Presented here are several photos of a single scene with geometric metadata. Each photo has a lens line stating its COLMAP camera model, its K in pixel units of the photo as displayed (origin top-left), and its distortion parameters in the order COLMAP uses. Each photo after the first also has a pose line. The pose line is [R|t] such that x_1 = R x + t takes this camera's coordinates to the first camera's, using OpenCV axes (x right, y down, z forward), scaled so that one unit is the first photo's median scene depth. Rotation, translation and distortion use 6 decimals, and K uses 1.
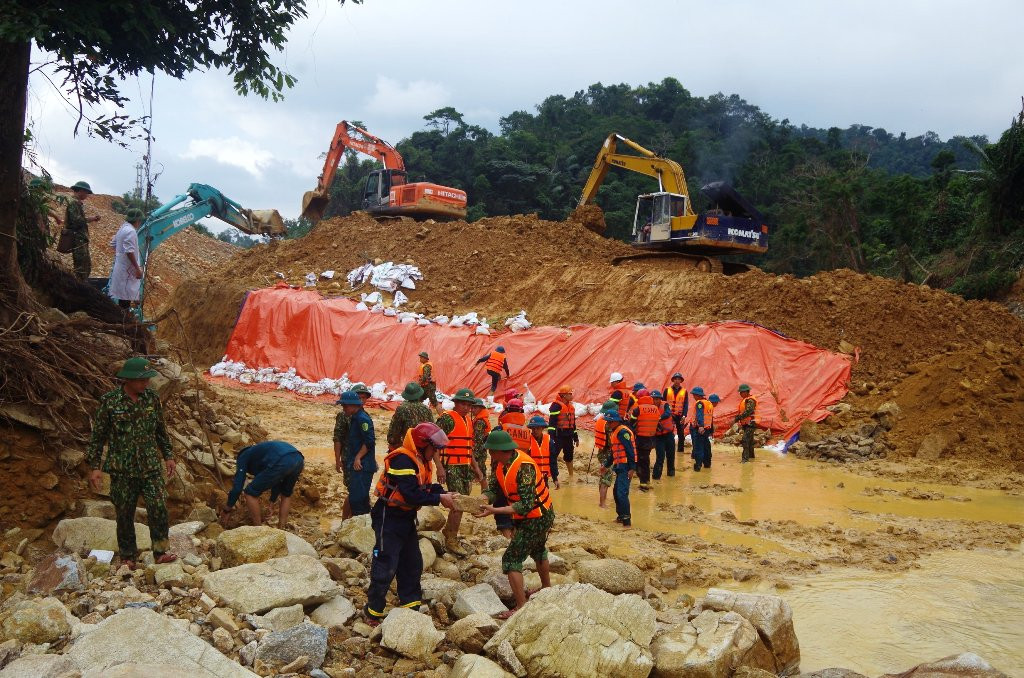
lens RADIAL K [[950.3, 0, 515.3], [0, 950.3, 347.1], [0, 0, 1]] dist [-0.097935, 0.170809]
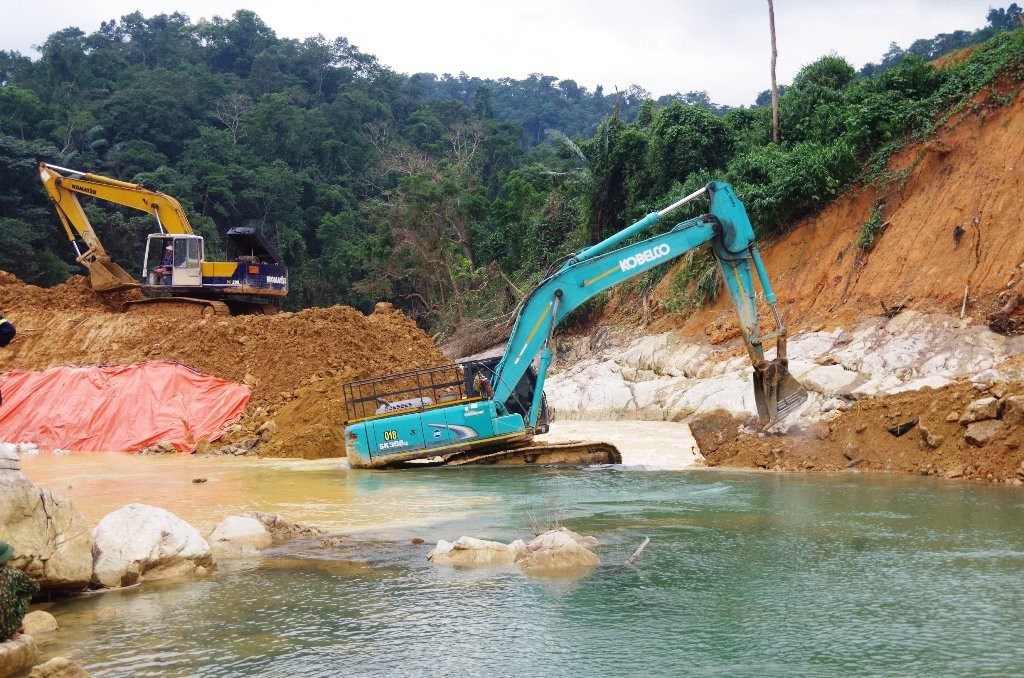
lens RADIAL K [[1467.1, 0, 513.6], [0, 1467.1, 357.5], [0, 0, 1]] dist [0.125098, 0.166269]
pose [[0.950701, -0.039849, 0.307539, 0.079568], [0.050402, 0.998379, -0.026443, 0.030185], [-0.305987, 0.040640, 0.951168, -0.657732]]
